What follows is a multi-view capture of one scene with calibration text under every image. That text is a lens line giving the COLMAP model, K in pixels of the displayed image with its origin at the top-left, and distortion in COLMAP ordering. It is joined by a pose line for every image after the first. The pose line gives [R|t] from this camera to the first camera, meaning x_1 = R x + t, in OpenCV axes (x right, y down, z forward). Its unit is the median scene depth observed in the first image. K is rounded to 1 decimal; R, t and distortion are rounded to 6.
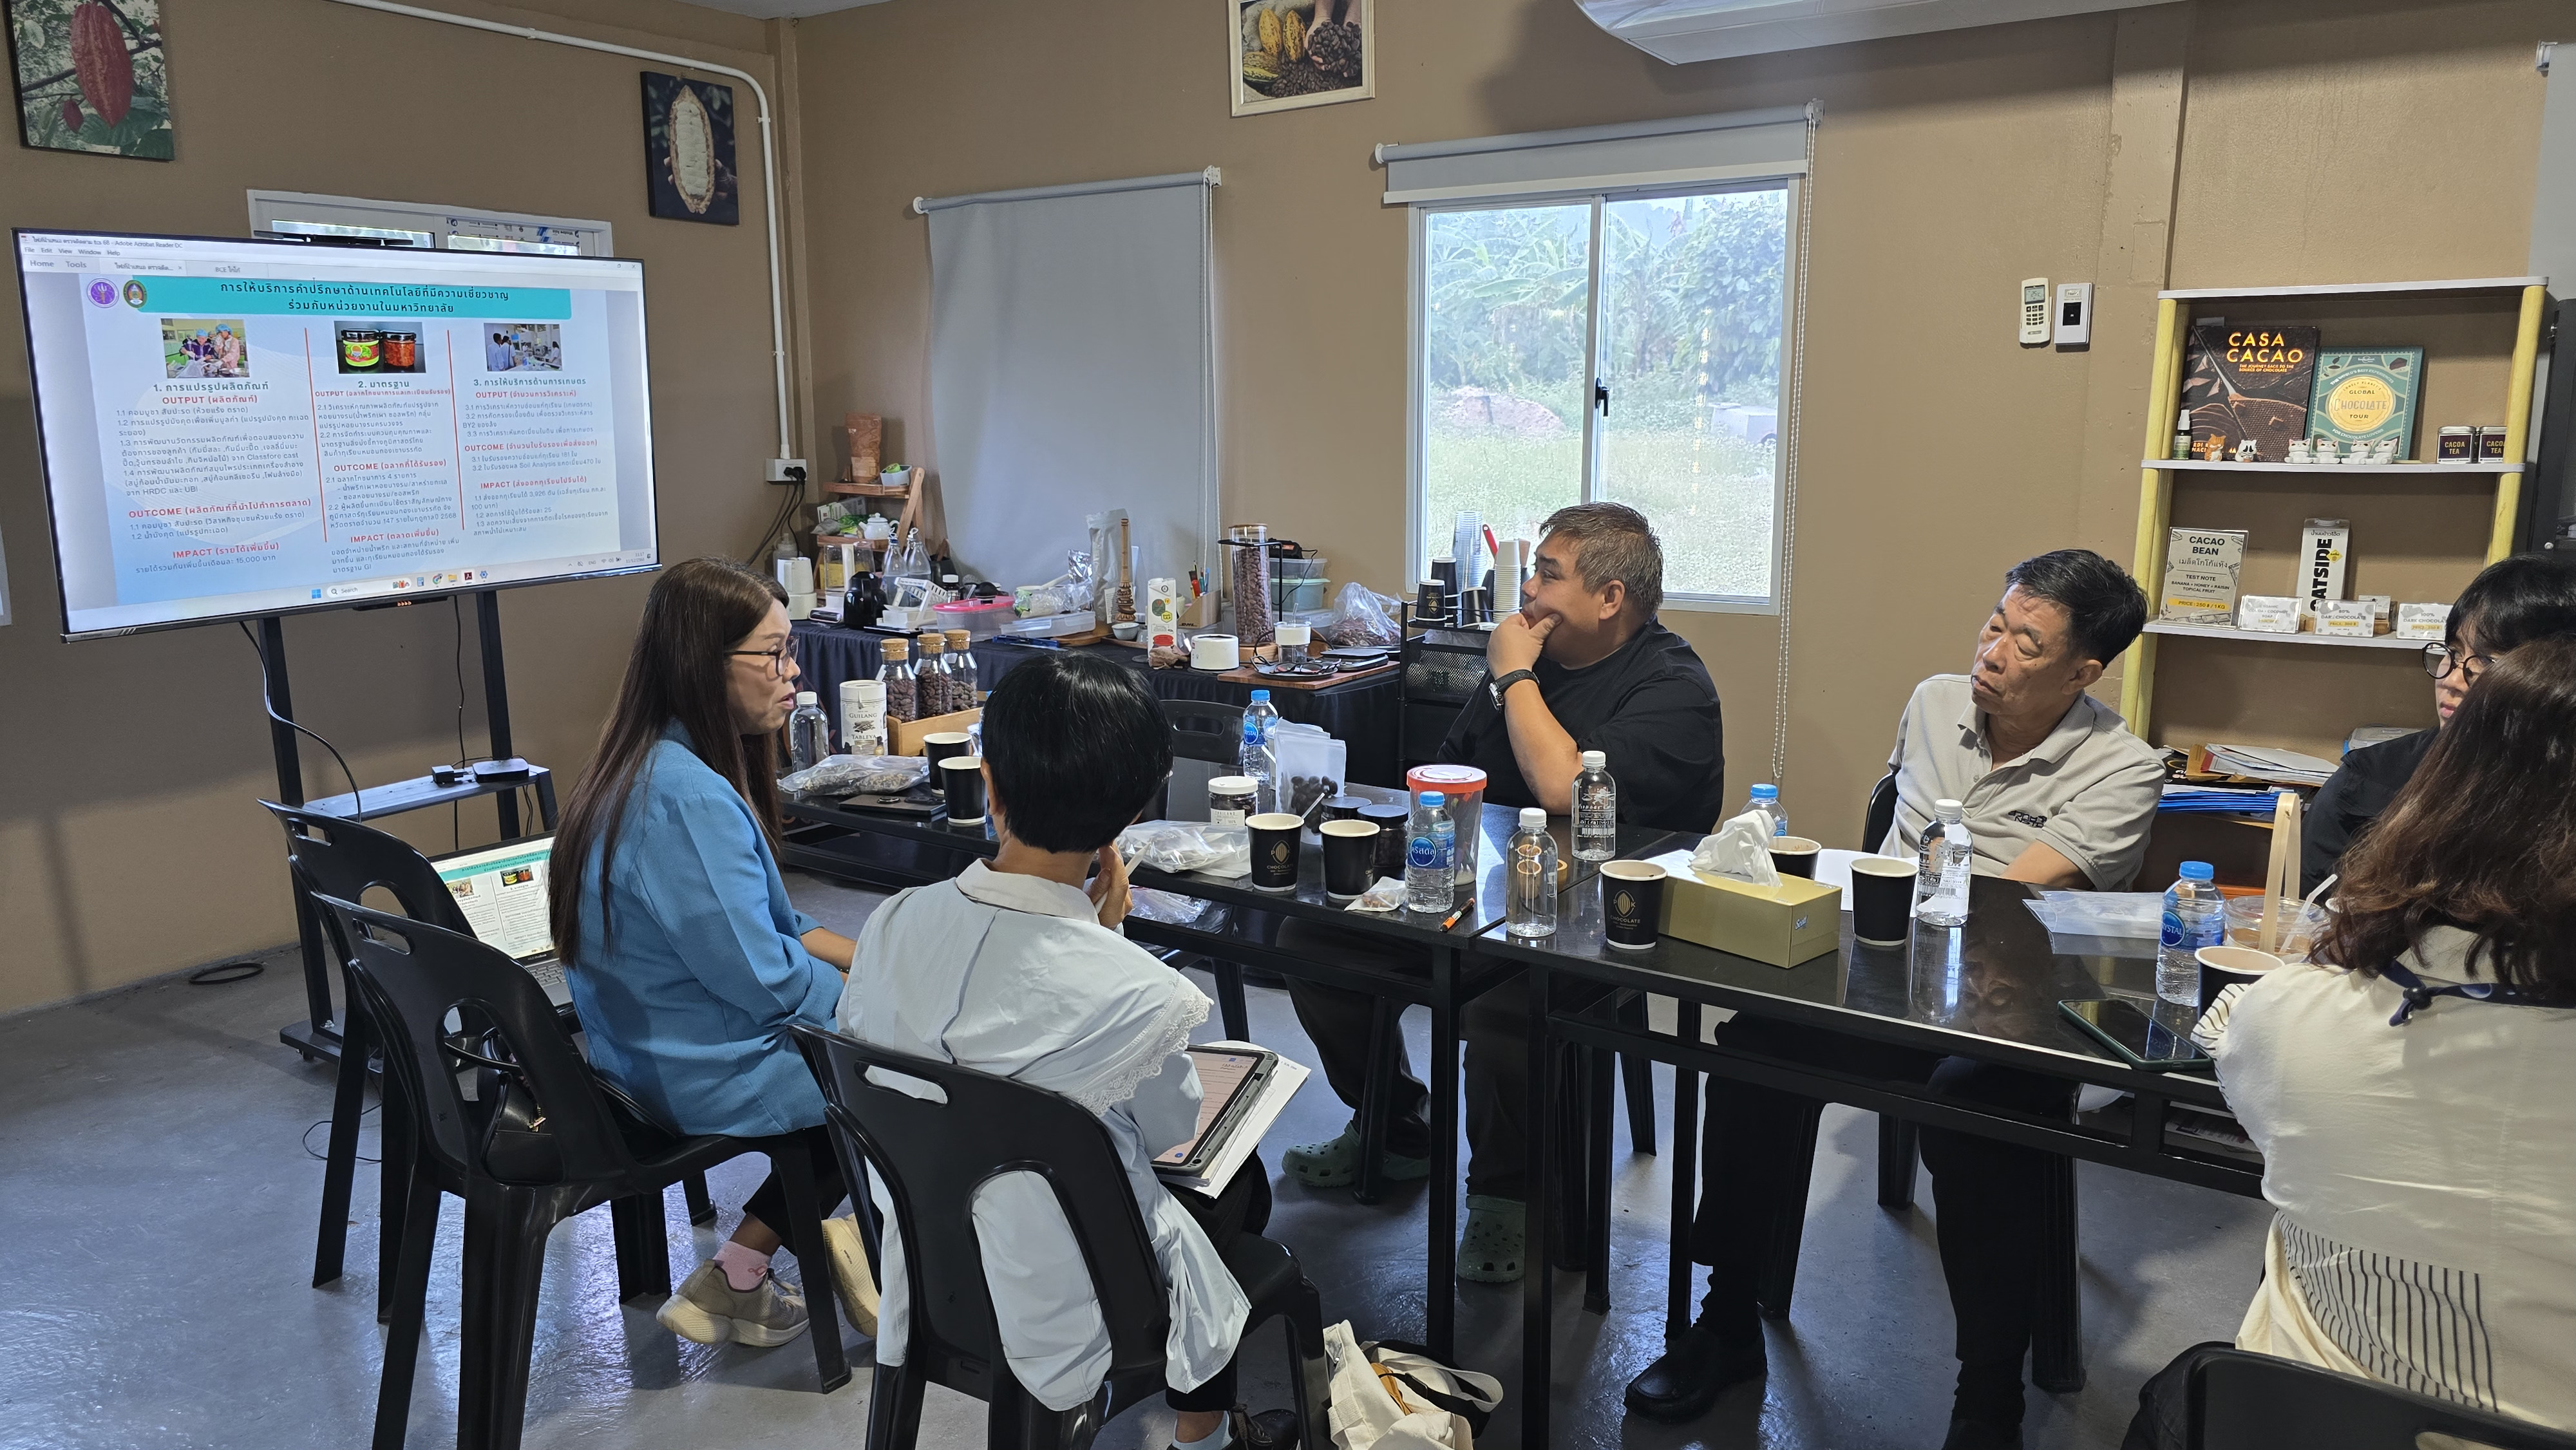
lens RADIAL K [[1716.7, 0, 1288.0], [0, 1716.7, 725.0], [0, 0, 1]] dist [0.067270, -0.094694]
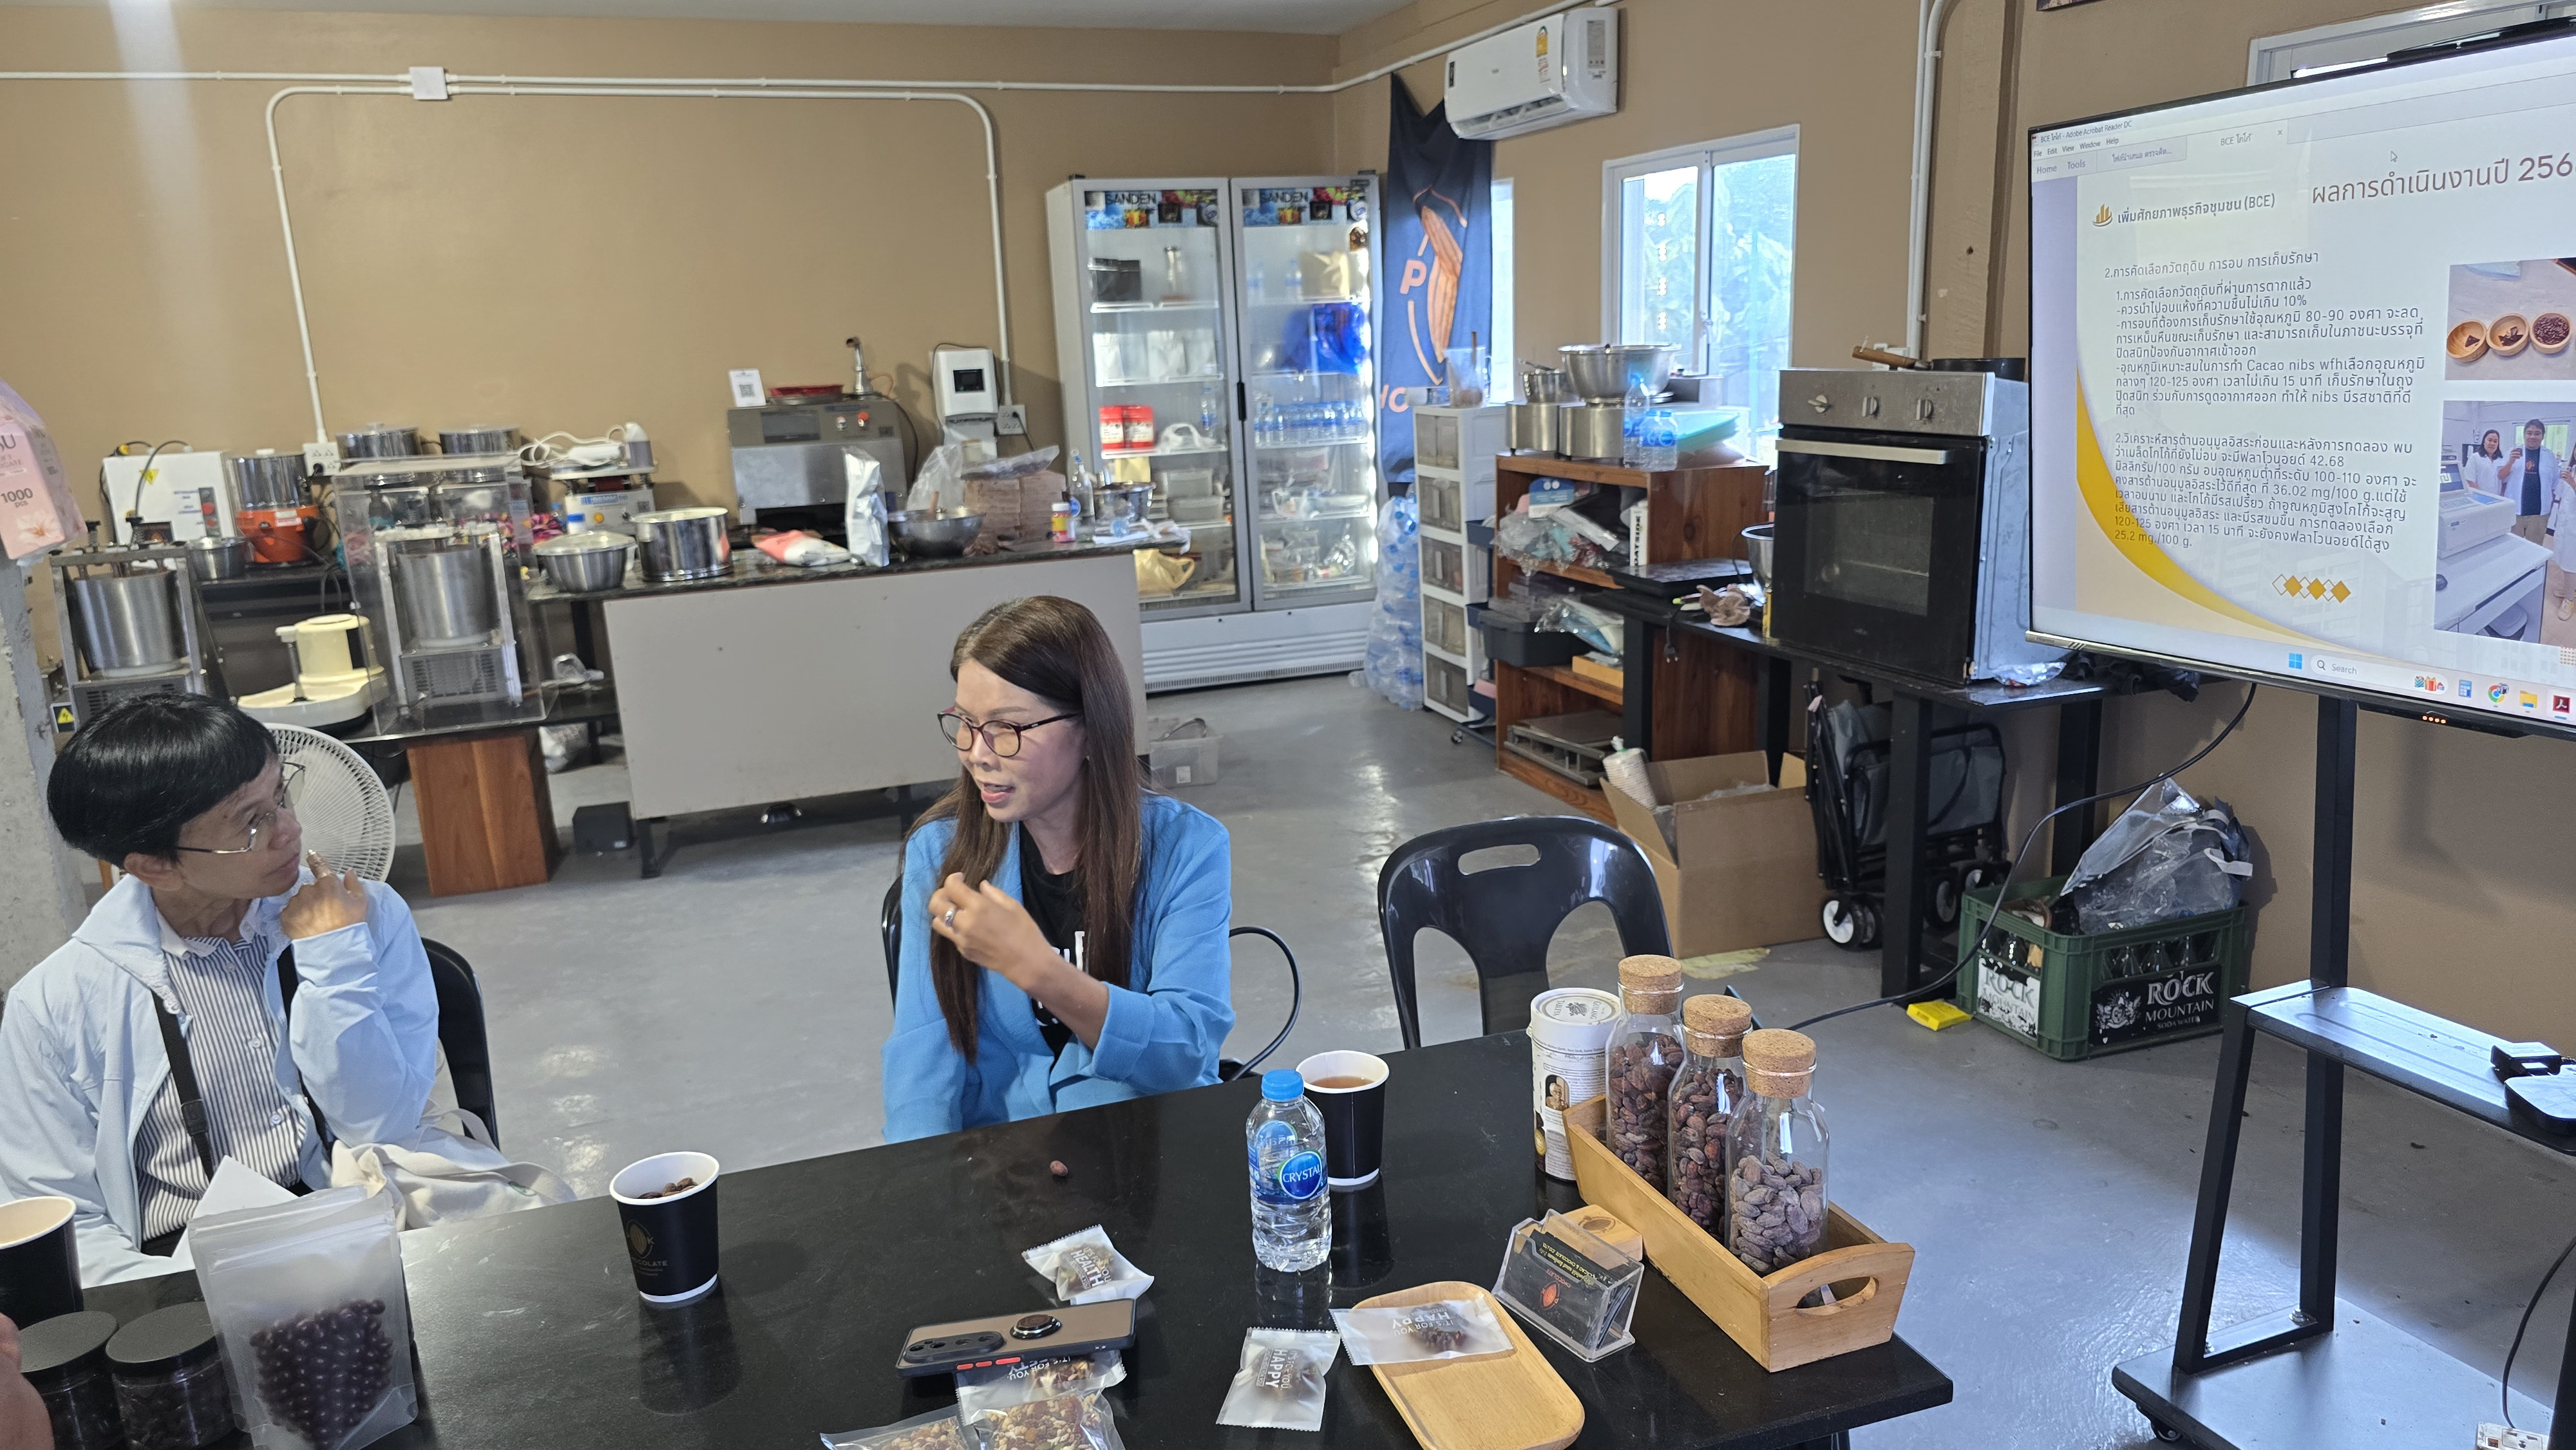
lens RADIAL K [[1716.7, 0, 1288.0], [0, 1716.7, 725.0], [0, 0, 1]] dist [0.067270, -0.094694]
pose [[-0.613363, 0.208599, -0.761756, 0.102225], [-0.099010, 0.936574, 0.336193, -0.167563], [0.783571, 0.281630, -0.553807, 0.788472]]
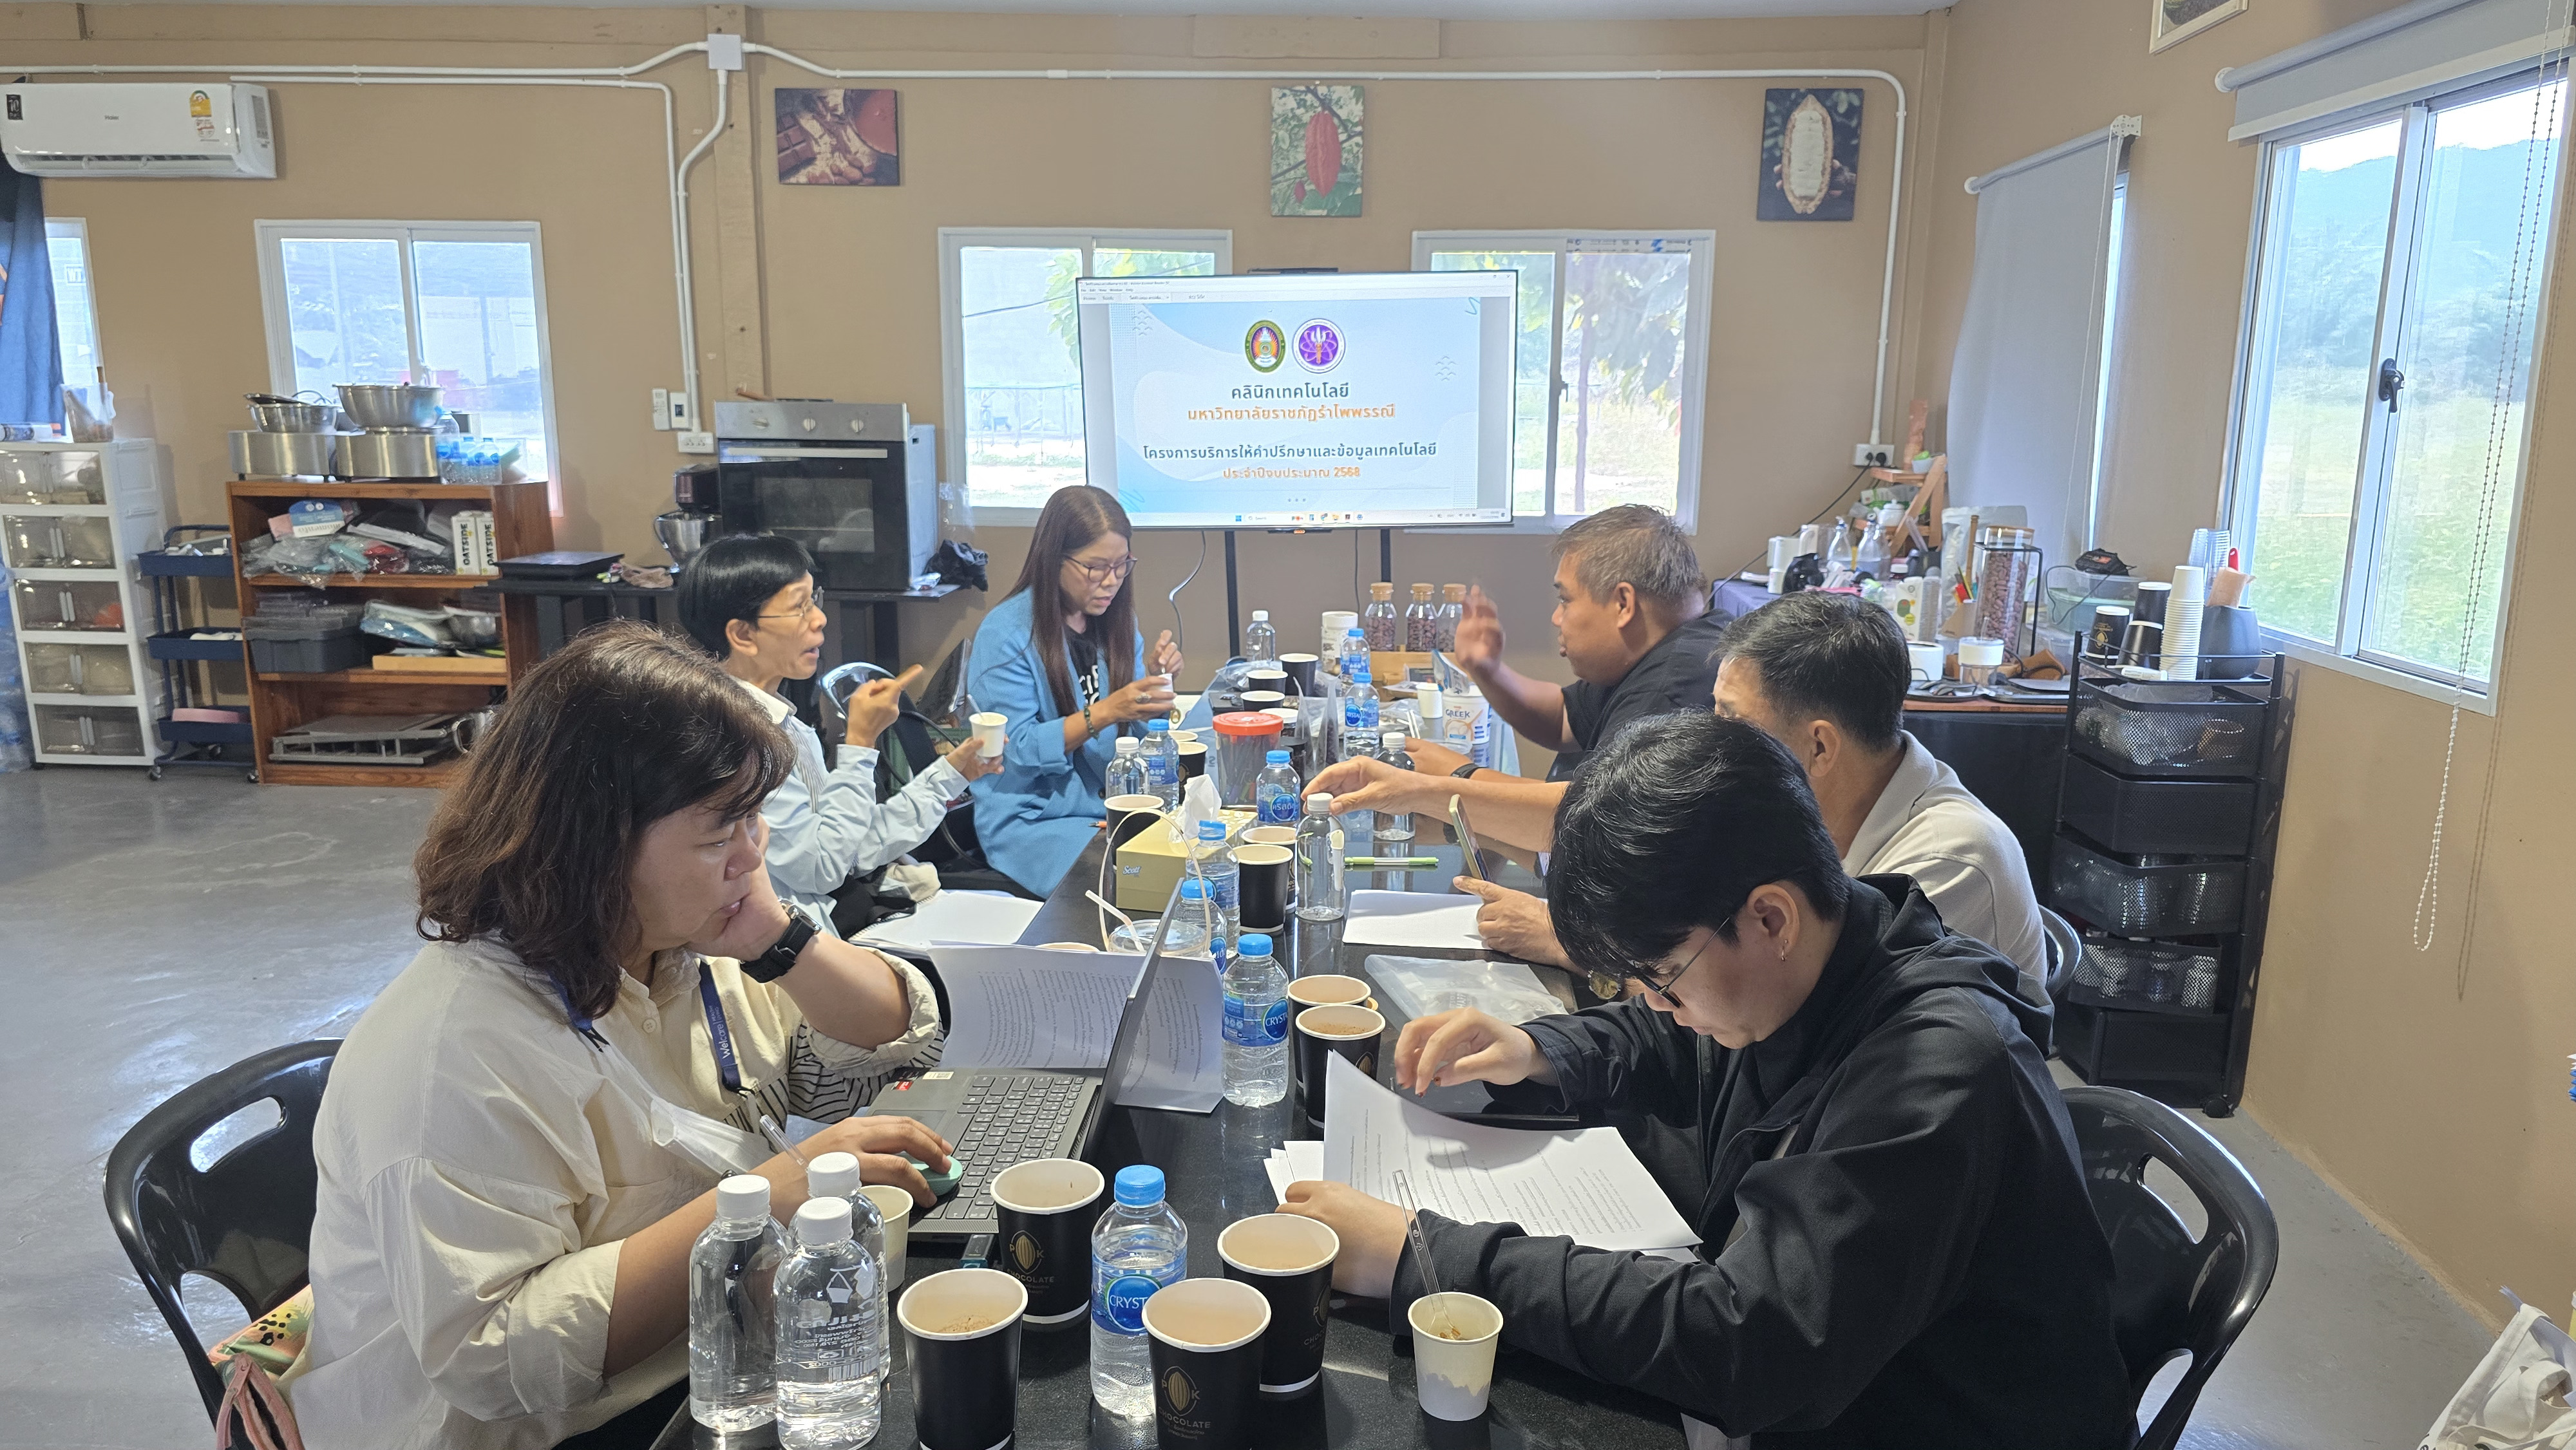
lens RADIAL K [[1716.7, 0, 1288.0], [0, 1716.7, 725.0], [0, 0, 1]] dist [0.067270, -0.094694]
pose [[0.484096, 0.175948, -0.857142, 0.546938], [-0.168687, 0.979965, 0.105889, -0.048119], [0.858601, 0.093329, 0.504078, 0.236067]]
